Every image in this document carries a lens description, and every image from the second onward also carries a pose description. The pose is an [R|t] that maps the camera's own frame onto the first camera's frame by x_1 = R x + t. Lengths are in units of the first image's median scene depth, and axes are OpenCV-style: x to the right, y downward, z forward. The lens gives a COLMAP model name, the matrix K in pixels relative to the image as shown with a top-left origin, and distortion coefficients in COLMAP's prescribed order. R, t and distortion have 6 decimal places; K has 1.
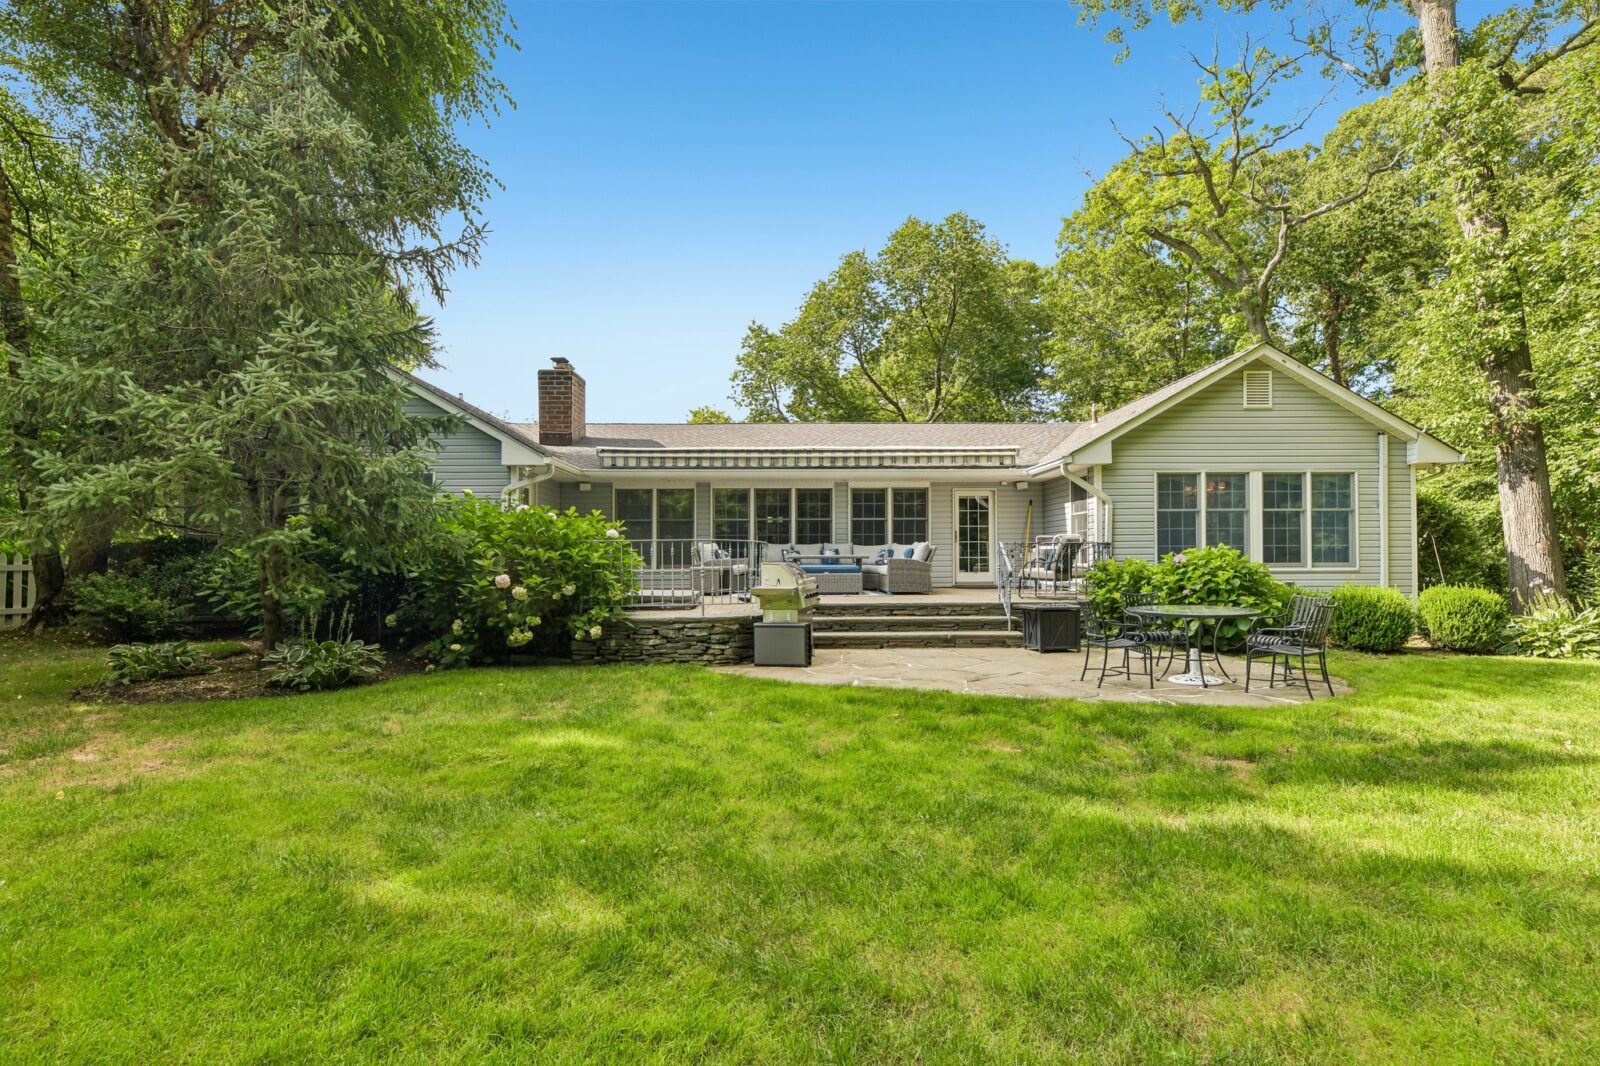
lens RADIAL K [[789.4, 0, 836.3], [0, 789.4, 544.5], [0, 0, 1]] dist [0.004834, 0.001413]
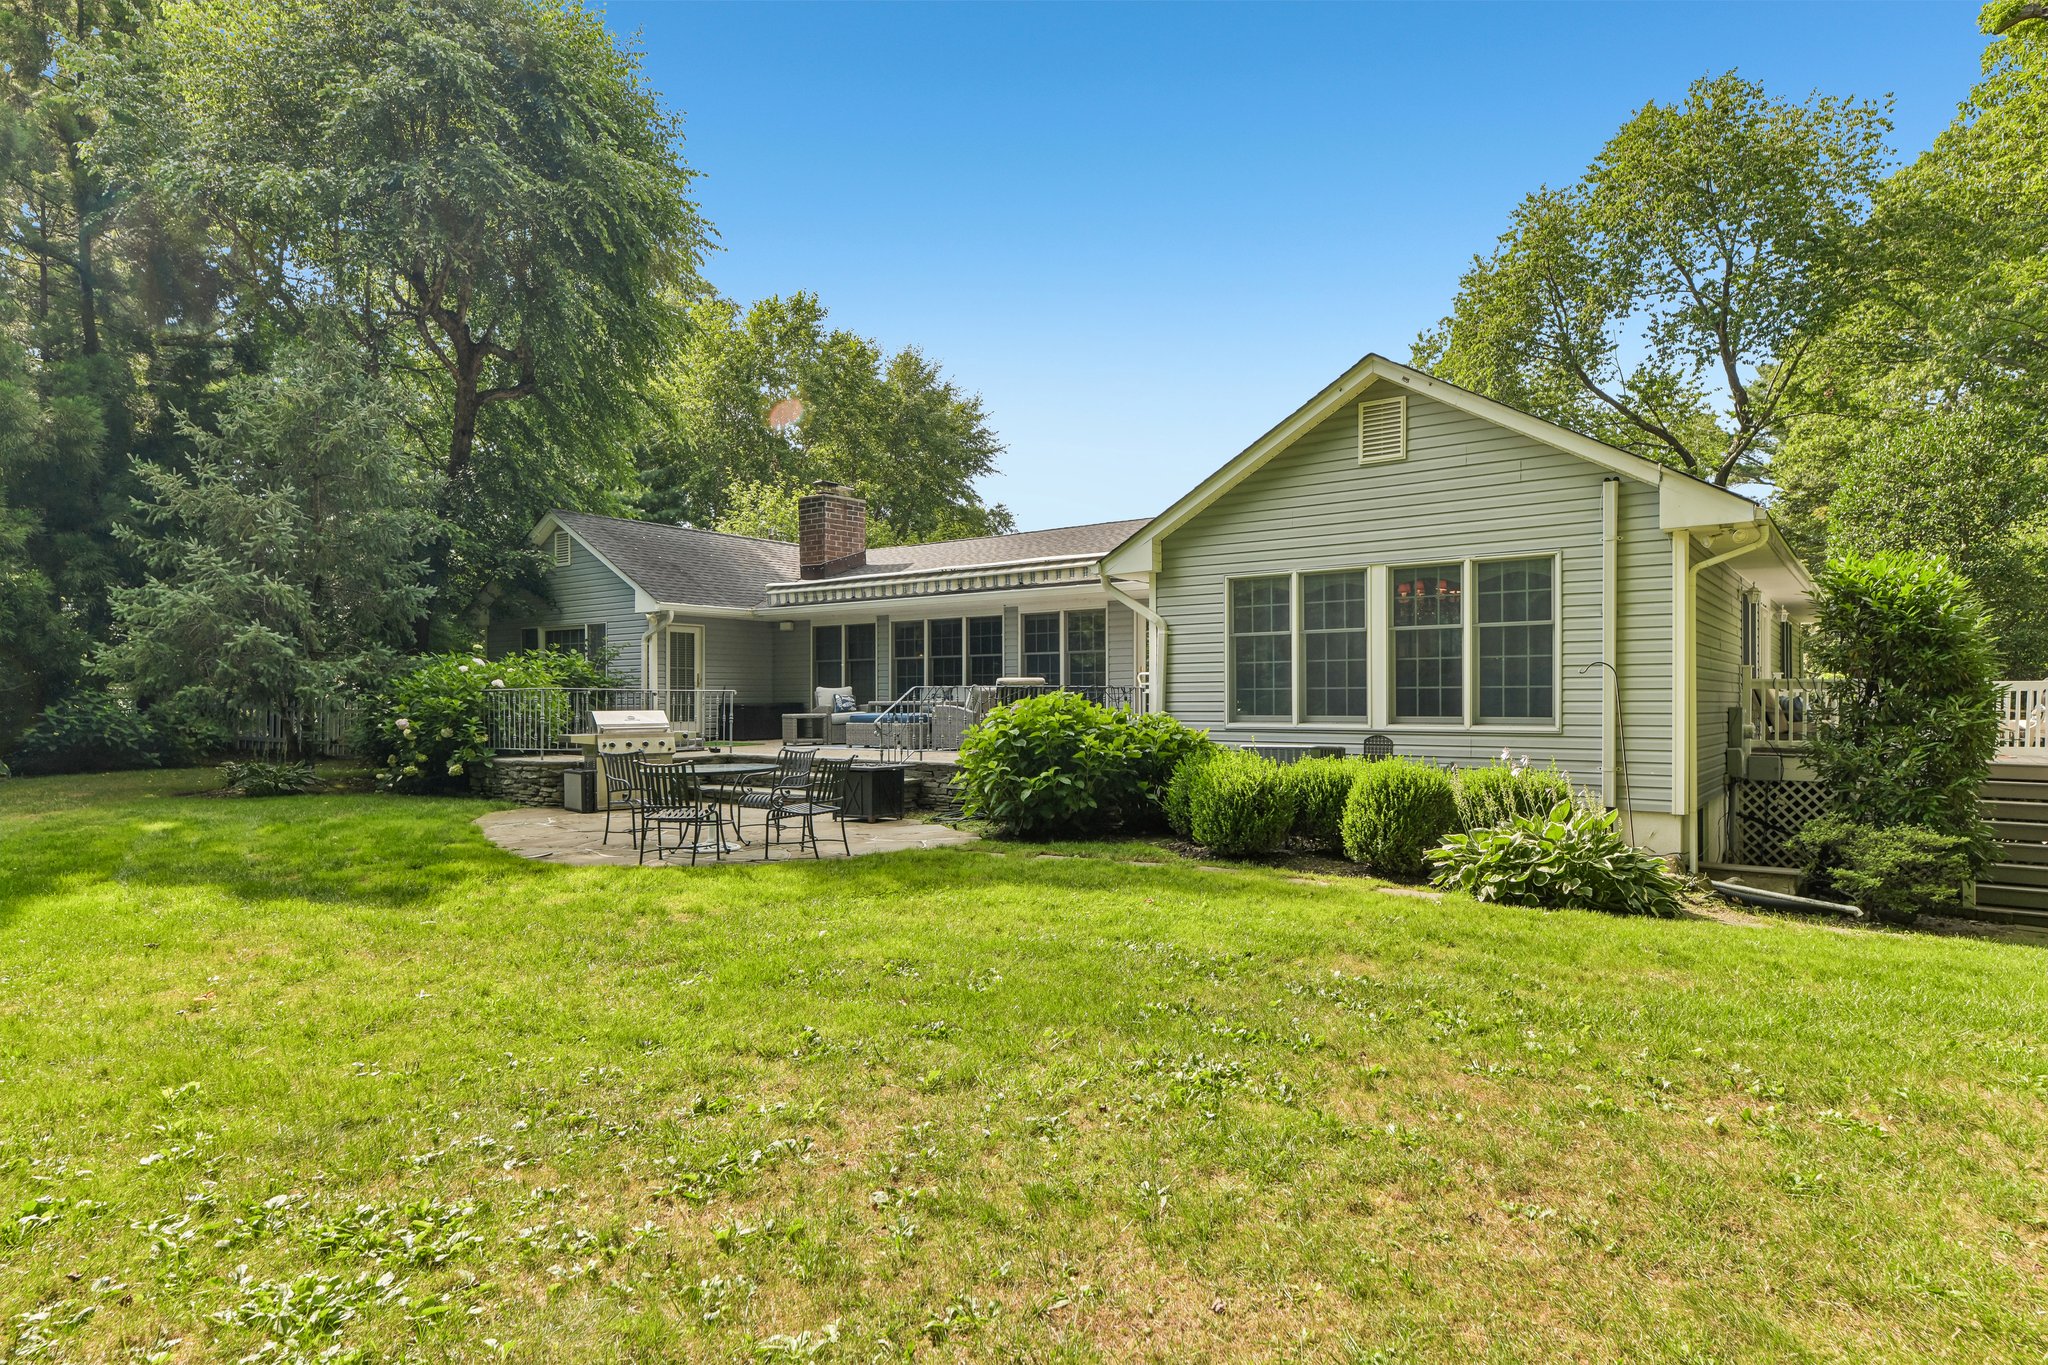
lens RADIAL K [[1196.4, 0, 1032.5], [0, 1196.4, 684.5], [0, 0, 1]] dist [0.000663, -0.000055]
pose [[0.760803, -0.004796, -0.648965, 0.920070], [0.011245, 0.999920, 0.005792, -0.009690], [0.648885, -0.011704, 0.760796, 0.125718]]
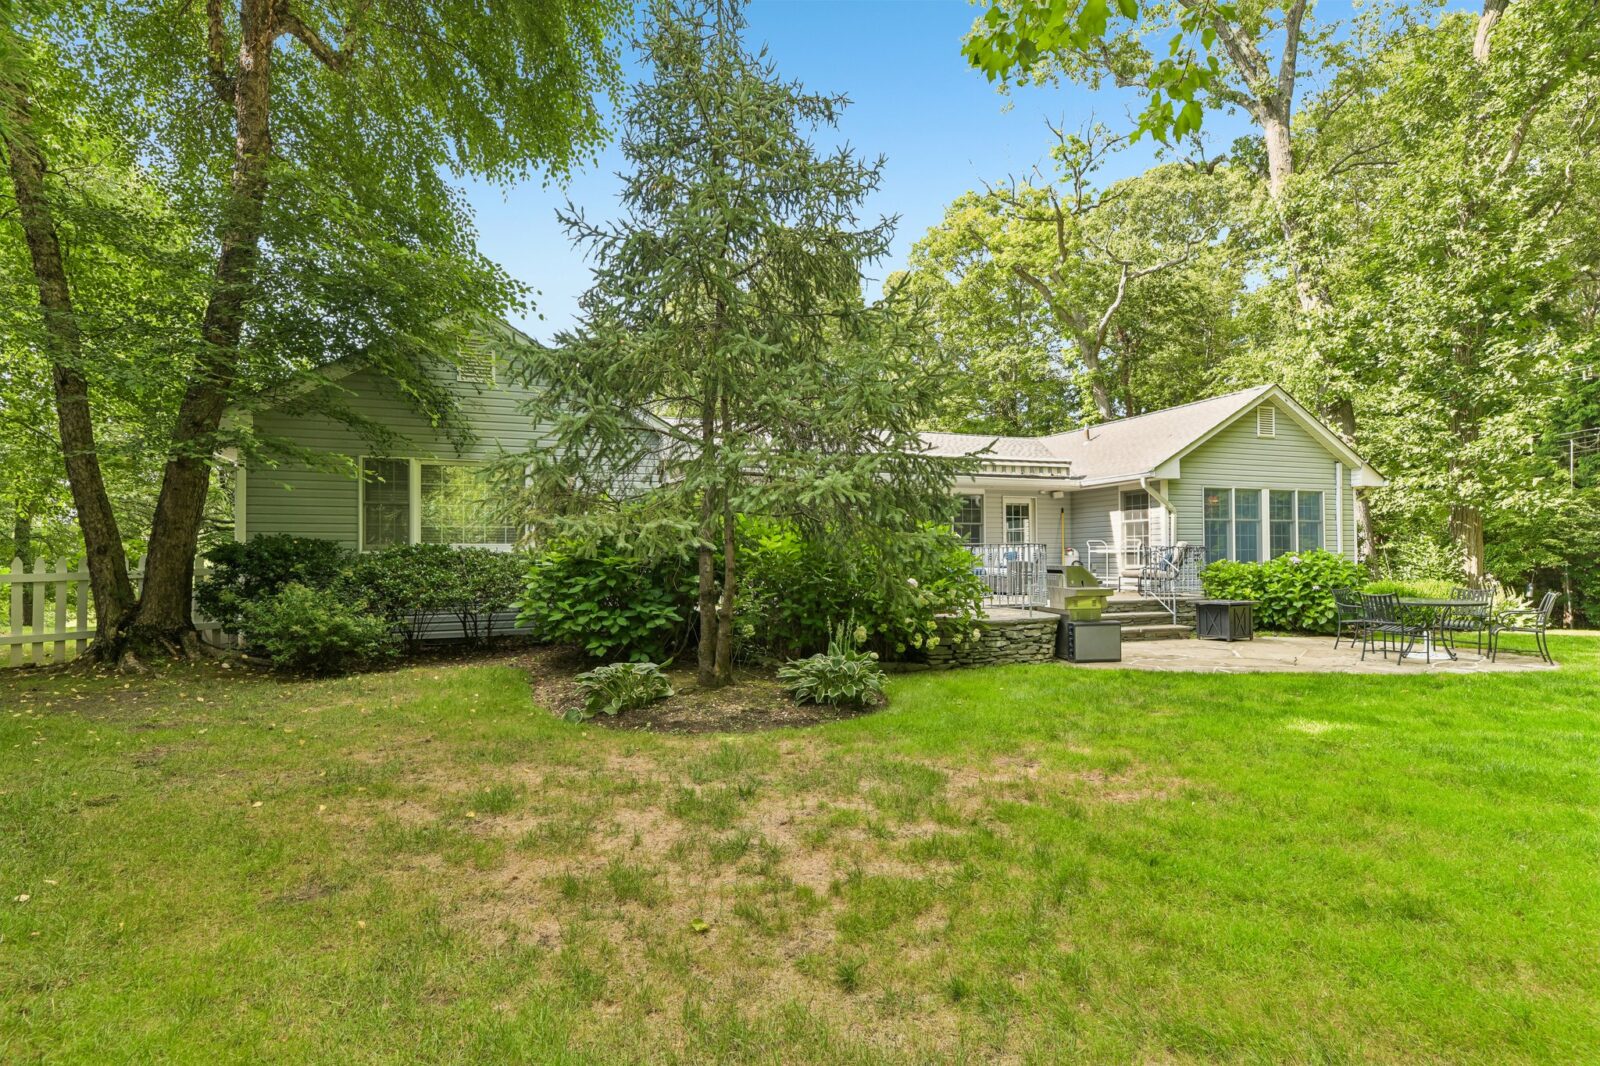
lens RADIAL K [[789.4, 0, 843.3], [0, 789.4, 545.7], [0, 0, 1]] dist [0.004834, 0.001413]
pose [[0.941285, 0.003348, 0.337597, -0.491787], [-0.002962, 0.999994, -0.001659, -0.000402], [-0.337600, 0.000561, 0.941289, 0.071157]]
